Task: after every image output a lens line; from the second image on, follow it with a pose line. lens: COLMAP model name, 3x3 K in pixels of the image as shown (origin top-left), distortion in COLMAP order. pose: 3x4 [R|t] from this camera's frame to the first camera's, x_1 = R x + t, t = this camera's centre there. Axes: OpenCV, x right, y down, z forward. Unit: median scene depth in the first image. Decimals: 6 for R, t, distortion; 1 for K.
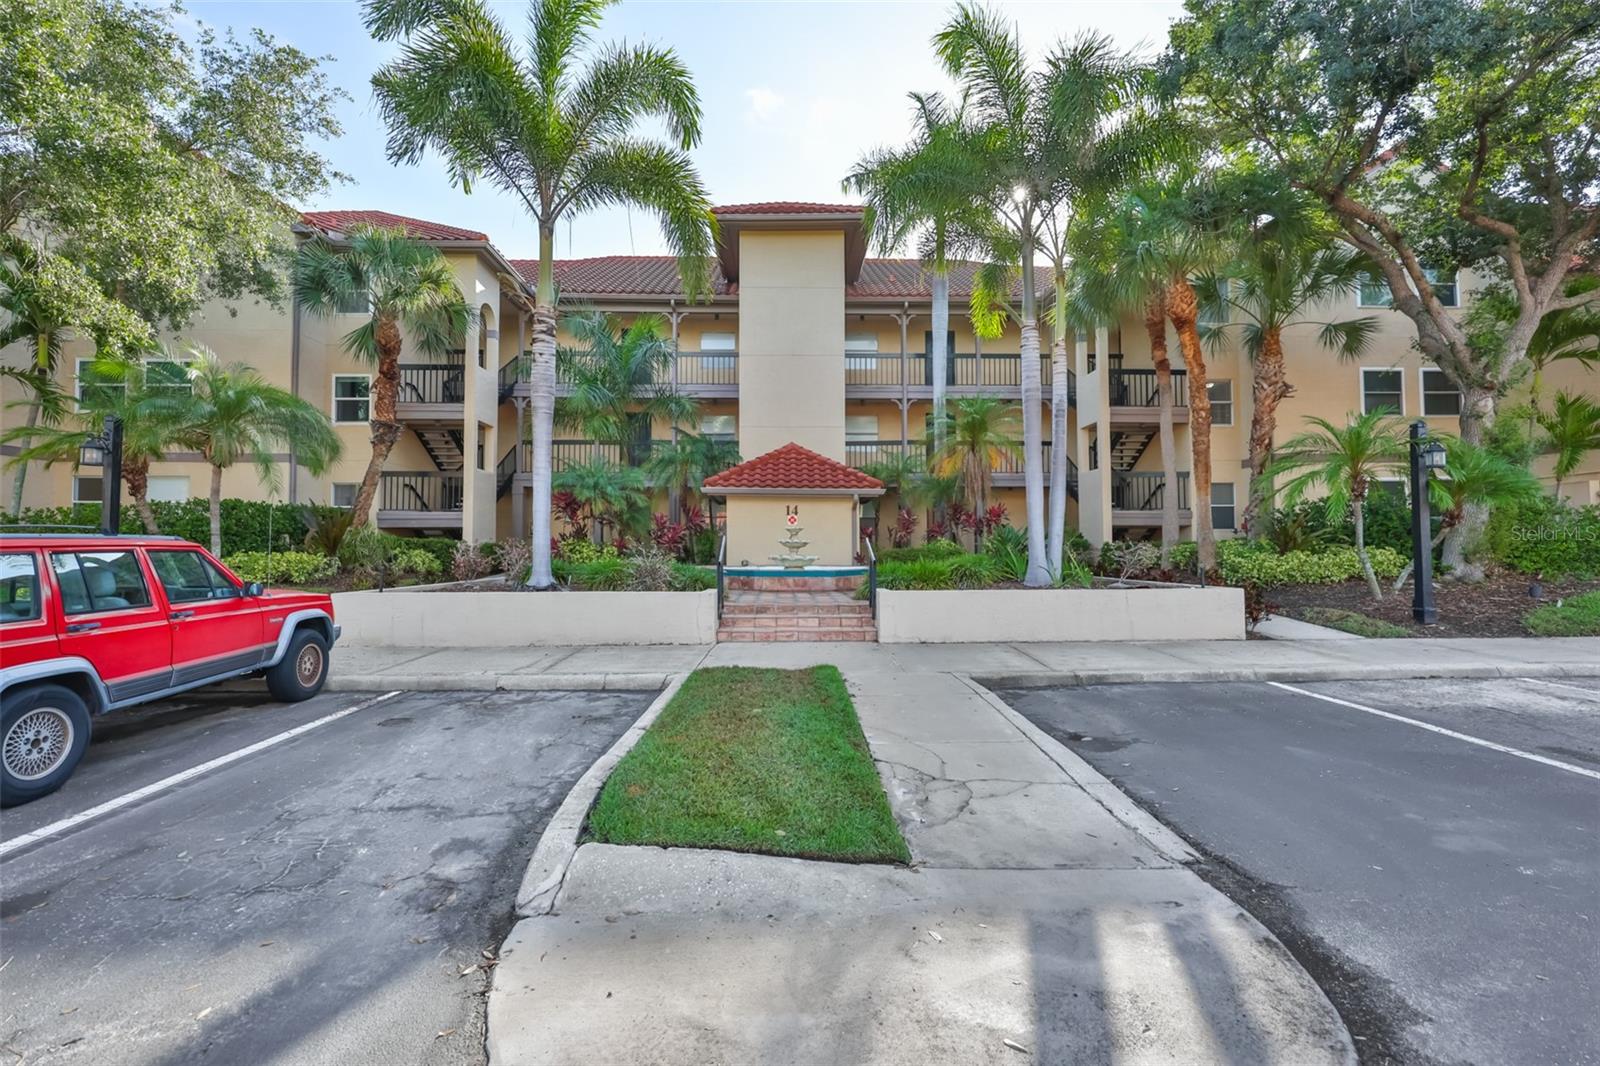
lens RADIAL K [[684.5, 0, 800.3], [0, 684.5, 524.4], [0, 0, 1]] dist [-0.002061, -0.000032]
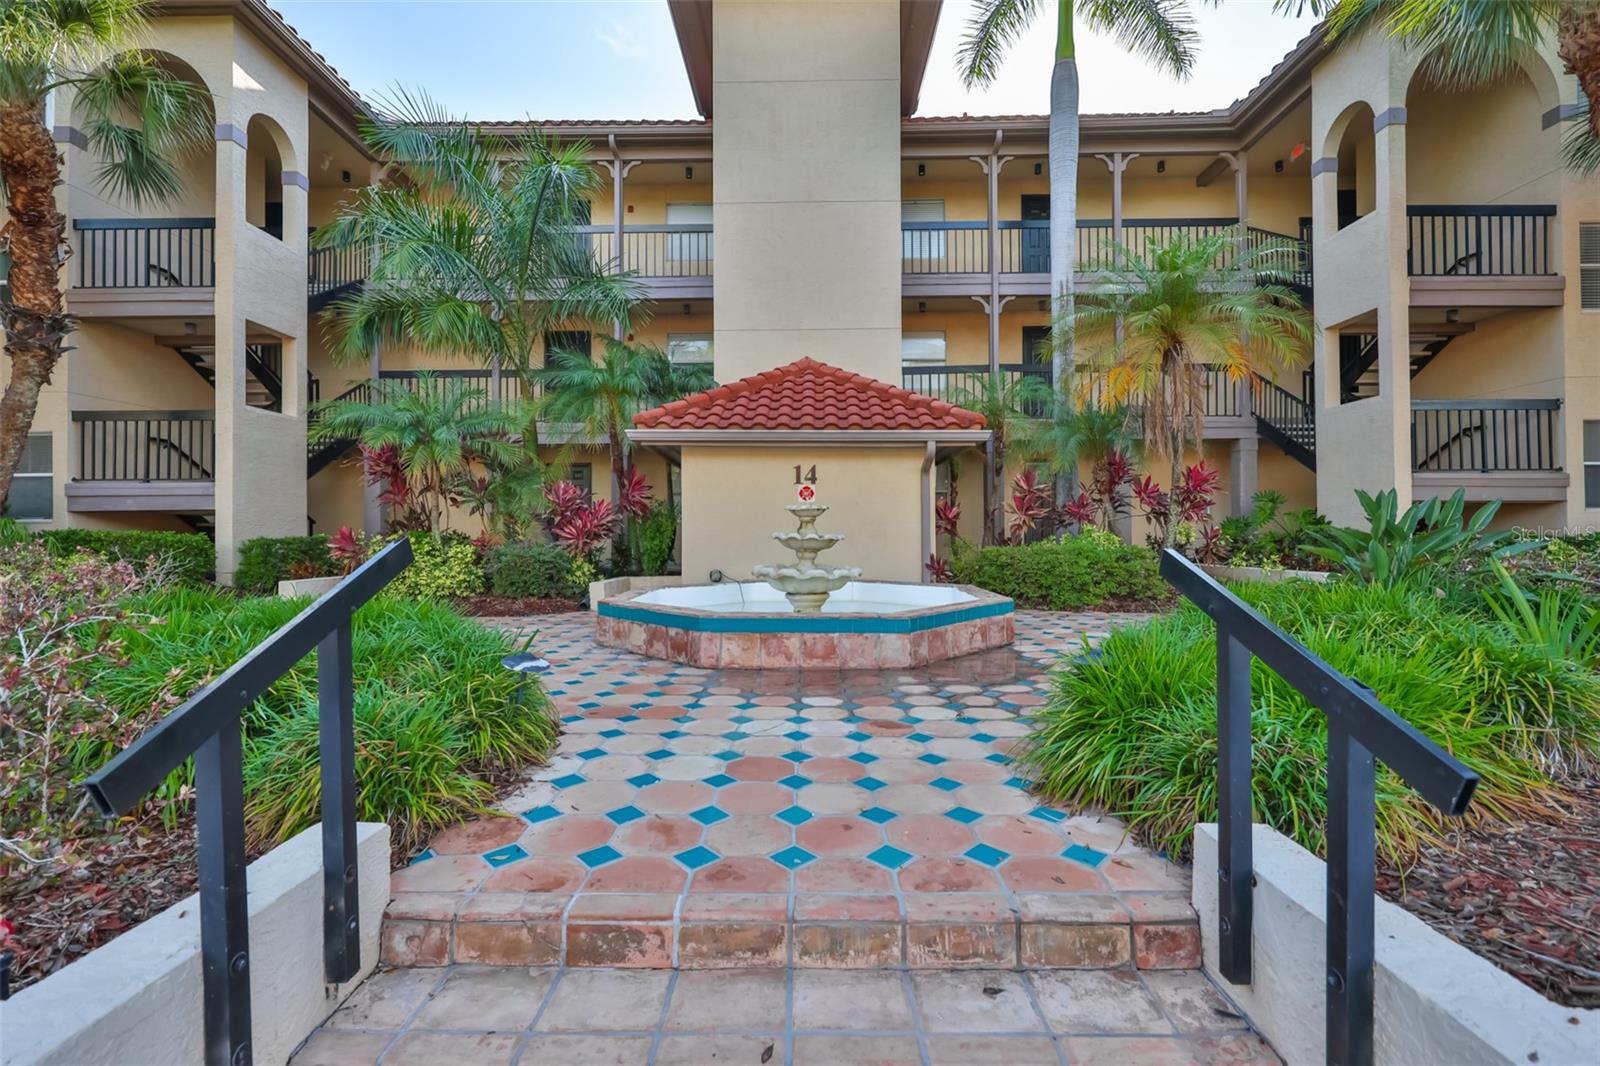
lens RADIAL K [[672.8, 0, 795.9], [0, 672.8, 533.3], [0, 0, 1]] dist [-0.004744, 0.000508]
pose [[0.998997, -0.002525, -0.044716, 0.003317], [0.004182, 0.999306, 0.037007, 0.005176], [0.044592, -0.037157, 0.998314, 0.493108]]
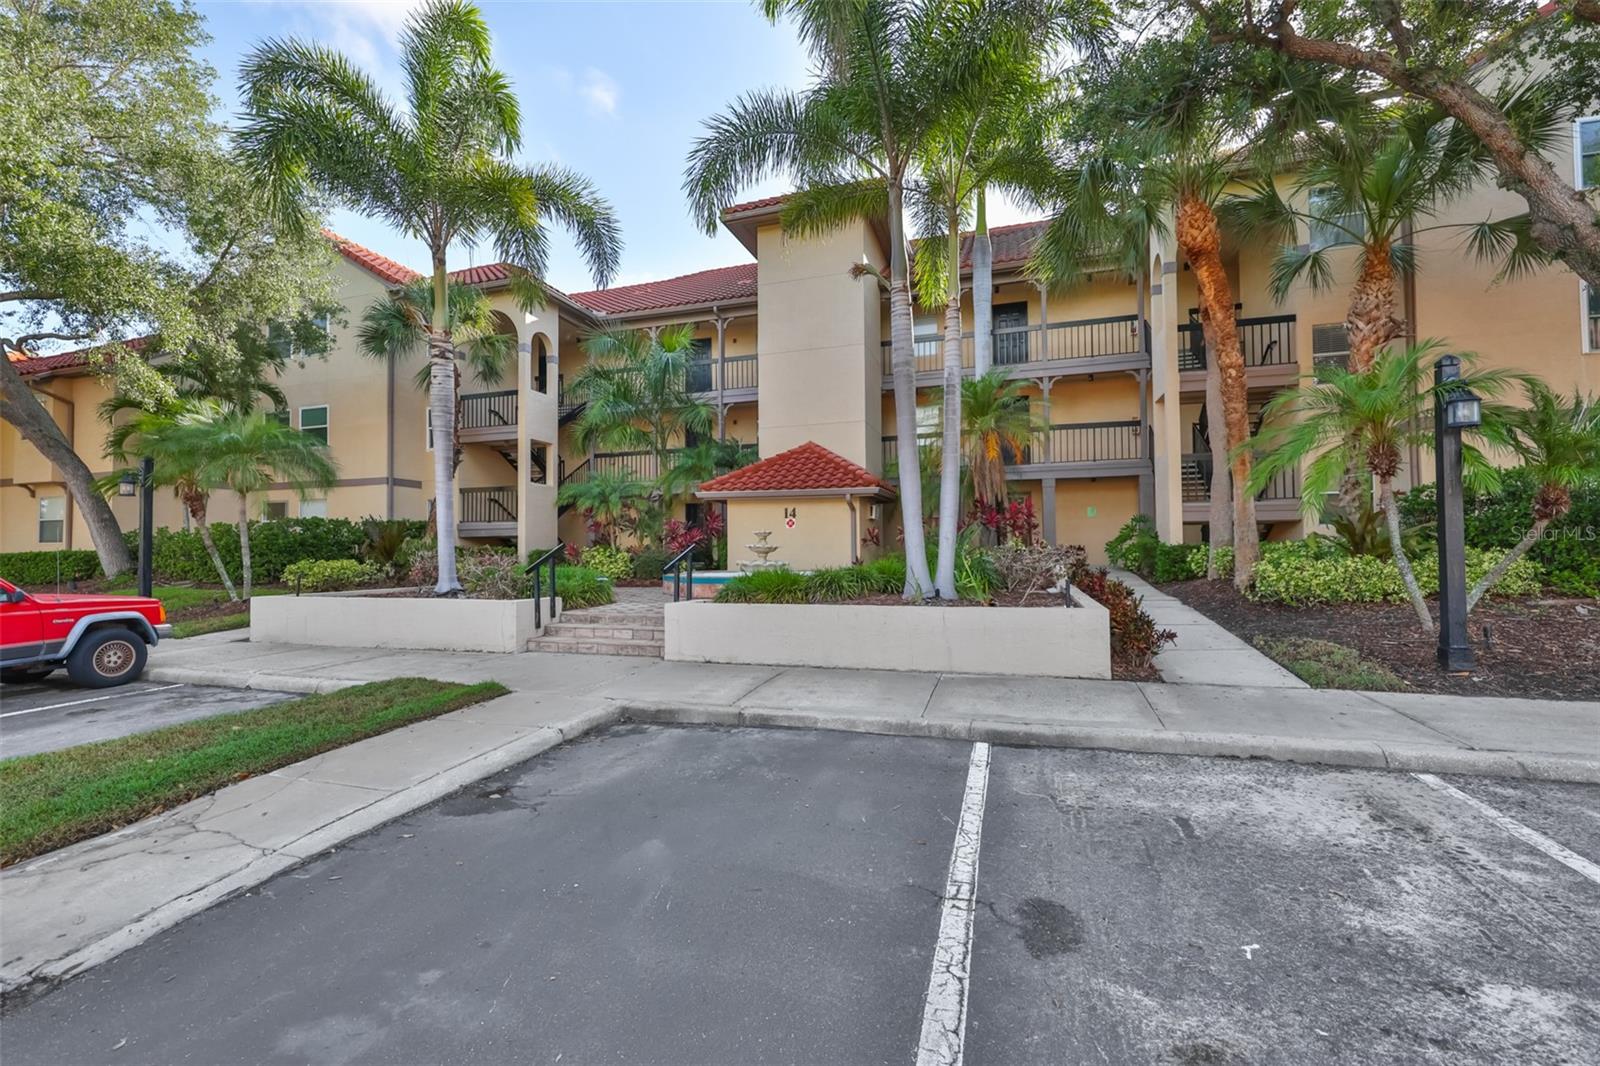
lens RADIAL K [[682.3, 0, 800.0], [0, 682.3, 533.0], [0, 0, 1]] dist [-0.000598, -0.000028]
pose [[0.941591, -0.015075, -0.336421, 0.326601], [0.019051, 0.999782, 0.008521, -0.000730], [0.336219, -0.014433, 0.941673, 0.111363]]
